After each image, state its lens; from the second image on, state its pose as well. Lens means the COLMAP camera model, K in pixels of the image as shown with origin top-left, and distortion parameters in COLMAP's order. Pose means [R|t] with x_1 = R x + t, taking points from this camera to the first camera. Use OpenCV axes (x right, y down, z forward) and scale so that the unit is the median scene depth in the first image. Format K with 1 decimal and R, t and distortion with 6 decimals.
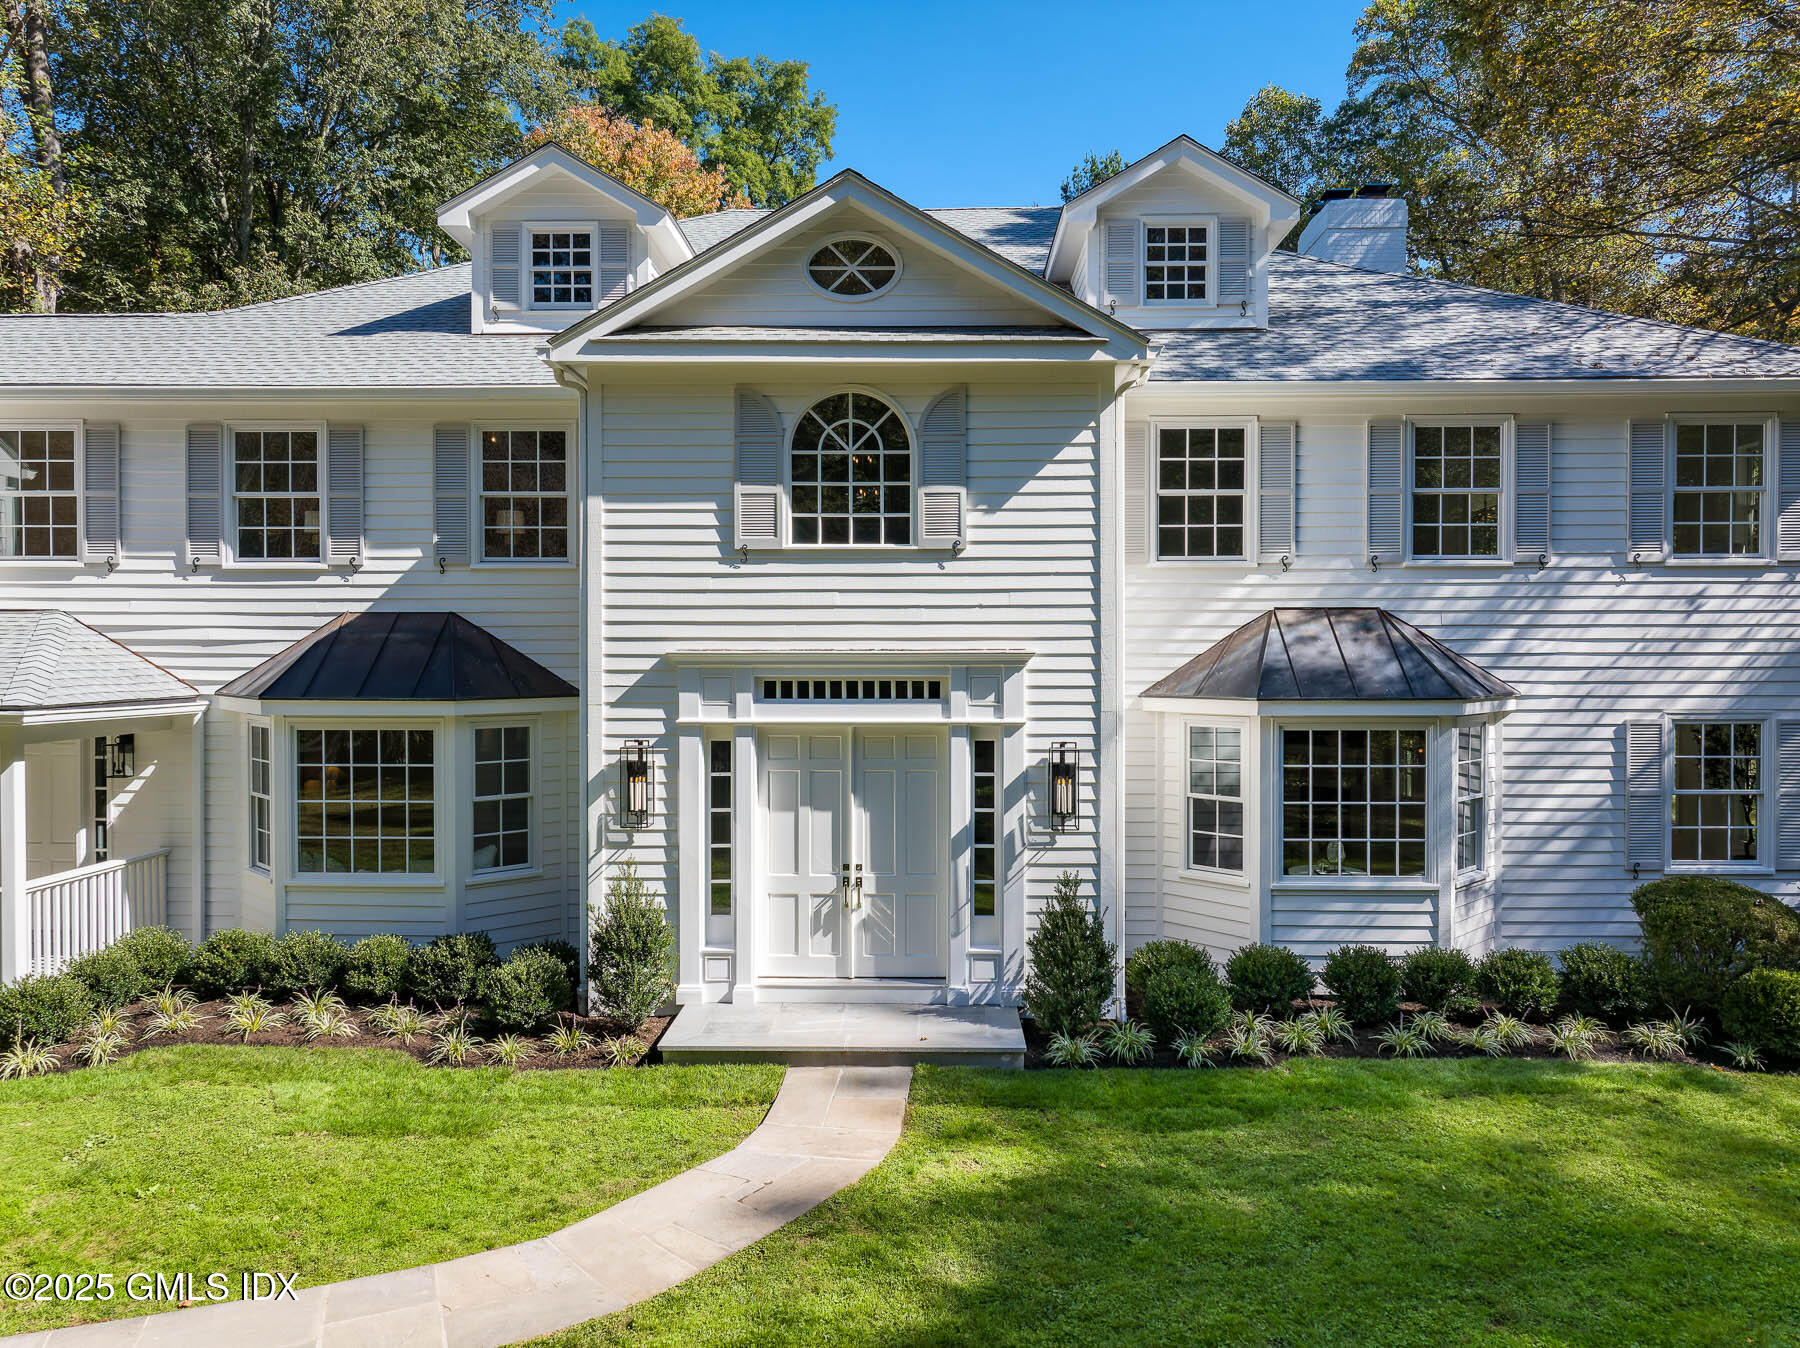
lens RADIAL K [[1226.5, 0, 900.0], [0, 1226.5, 674.0], [0, 0, 1]] dist [0.000472, -0.000200]
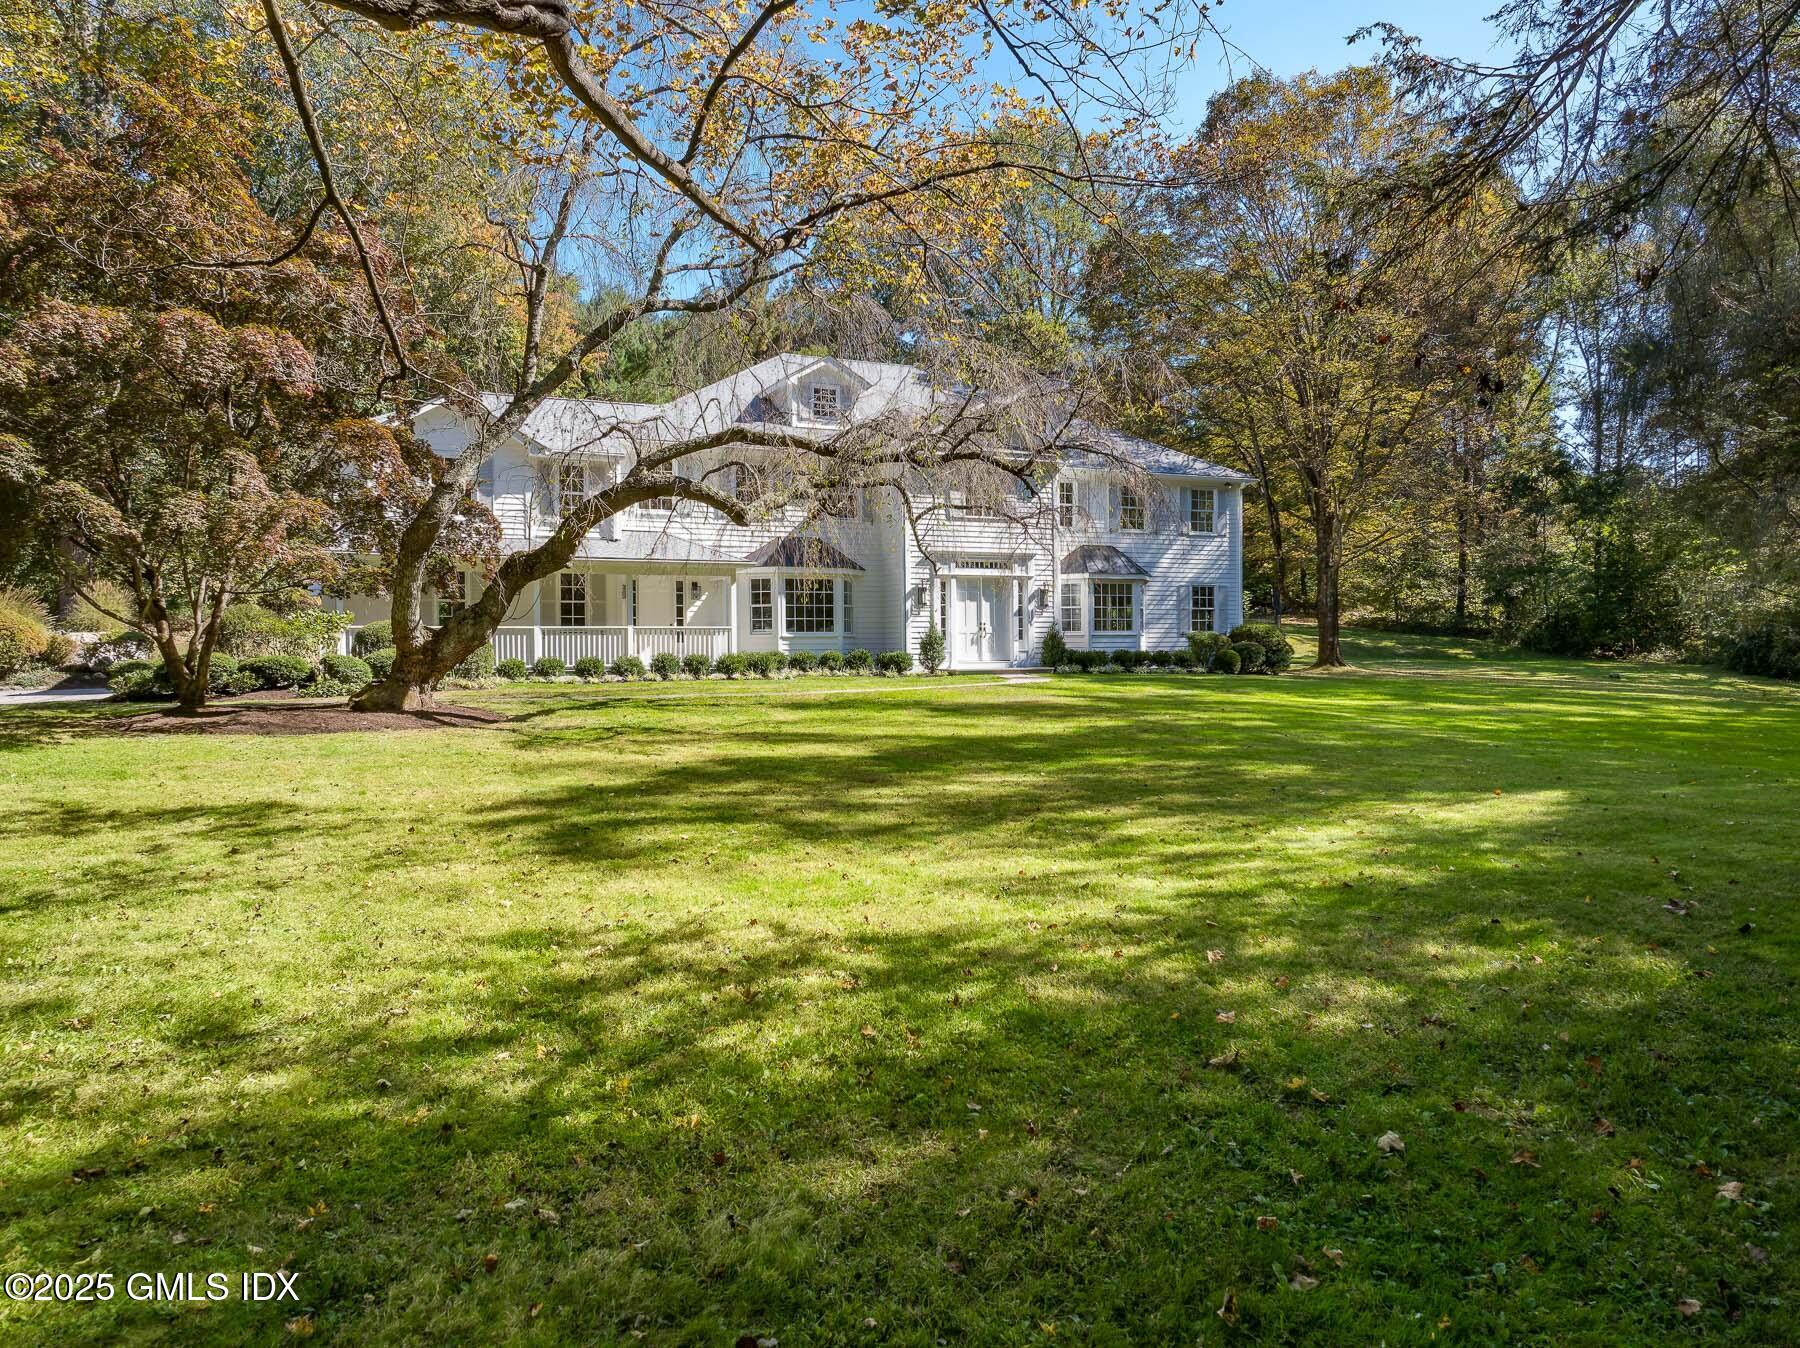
lens RADIAL K [[1226.5, 0, 900.0], [0, 1226.5, 674.0], [0, 0, 1]] dist [0.000472, -0.000200]
pose [[0.893918, -0.016971, 0.447908, -1.564184], [0.022657, 0.999716, -0.007340, 0.297425], [-0.447657, 0.016710, 0.894049, -1.582927]]
